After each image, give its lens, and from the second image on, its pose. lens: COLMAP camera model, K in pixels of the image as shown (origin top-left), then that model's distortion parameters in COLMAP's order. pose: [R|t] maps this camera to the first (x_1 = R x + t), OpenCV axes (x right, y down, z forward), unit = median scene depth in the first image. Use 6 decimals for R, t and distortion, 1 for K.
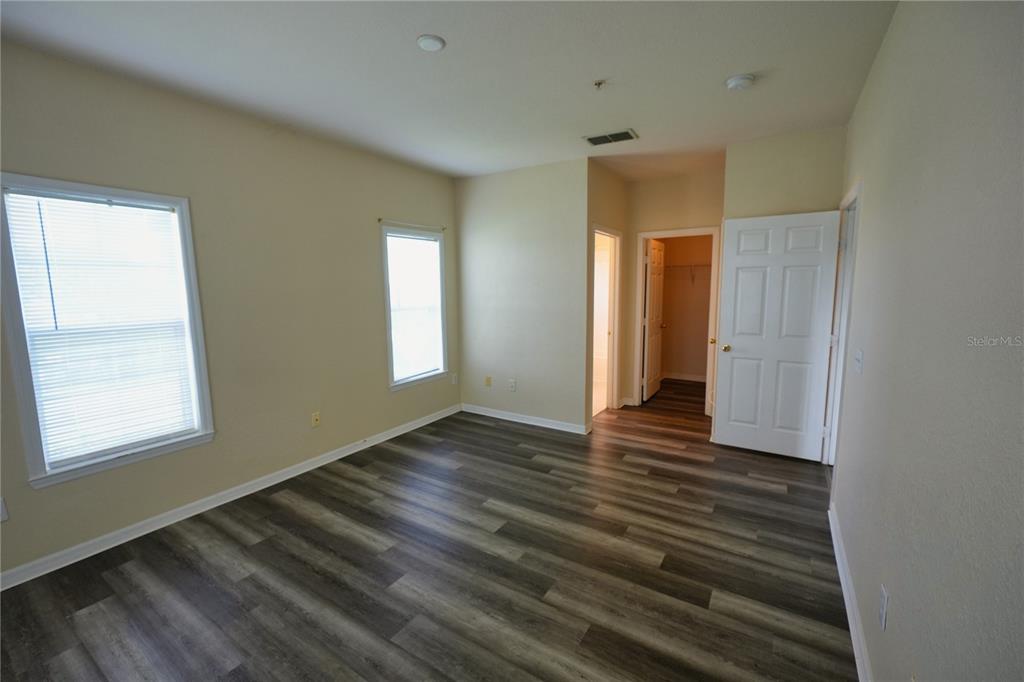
lens RADIAL K [[434.2, 0, 506.3], [0, 434.2, 338.9], [0, 0, 1]] dist [-0.009046, 0.000435]
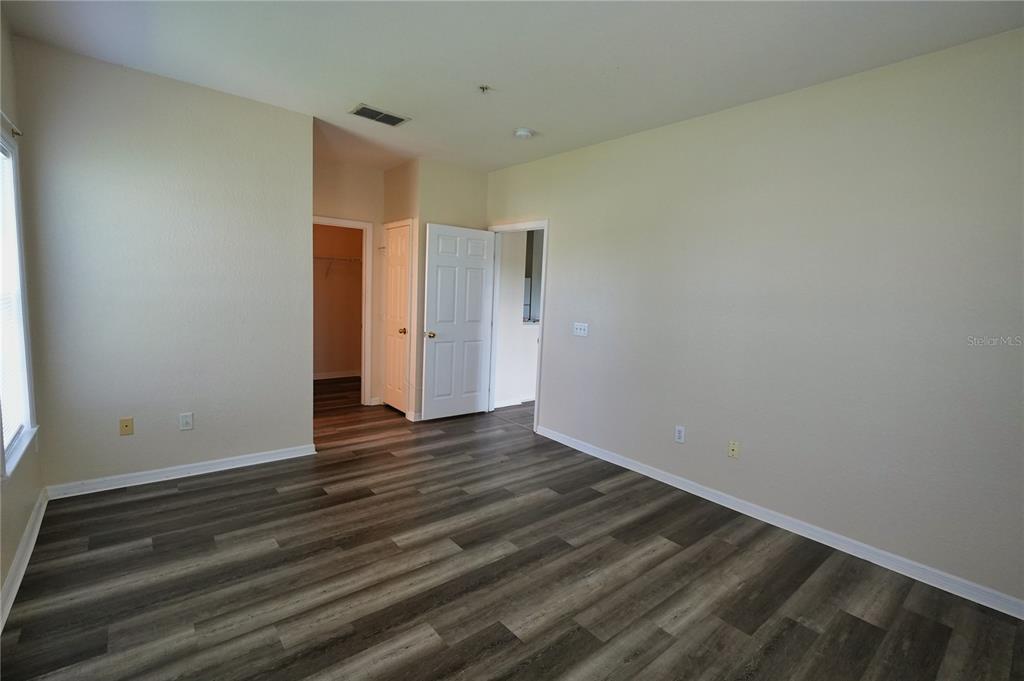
lens RADIAL K [[469.9, 0, 516.8], [0, 469.9, 338.7], [0, 0, 1]] dist [-0.009942, 0.000328]
pose [[0.284883, -0.071220, 0.955913, -0.834098], [0.071971, 0.996010, 0.052758, -0.024881], [-0.955857, 0.053768, 0.288872, 0.562512]]
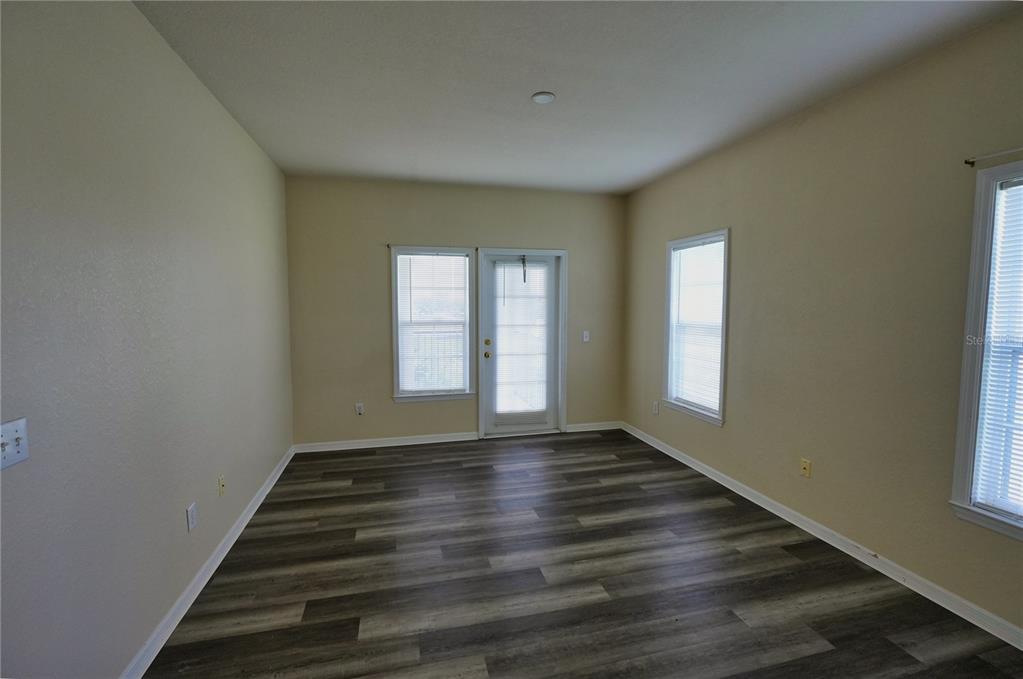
lens RADIAL K [[439.7, 0, 507.8], [0, 439.7, 338.0], [0, 0, 1]] dist [-0.015340, 0.000713]
pose [[-0.681394, 0.067438, -0.728804, 0.619857], [-0.082829, 0.982244, 0.168331, -0.168653], [0.727215, 0.175066, -0.663709, 1.397233]]
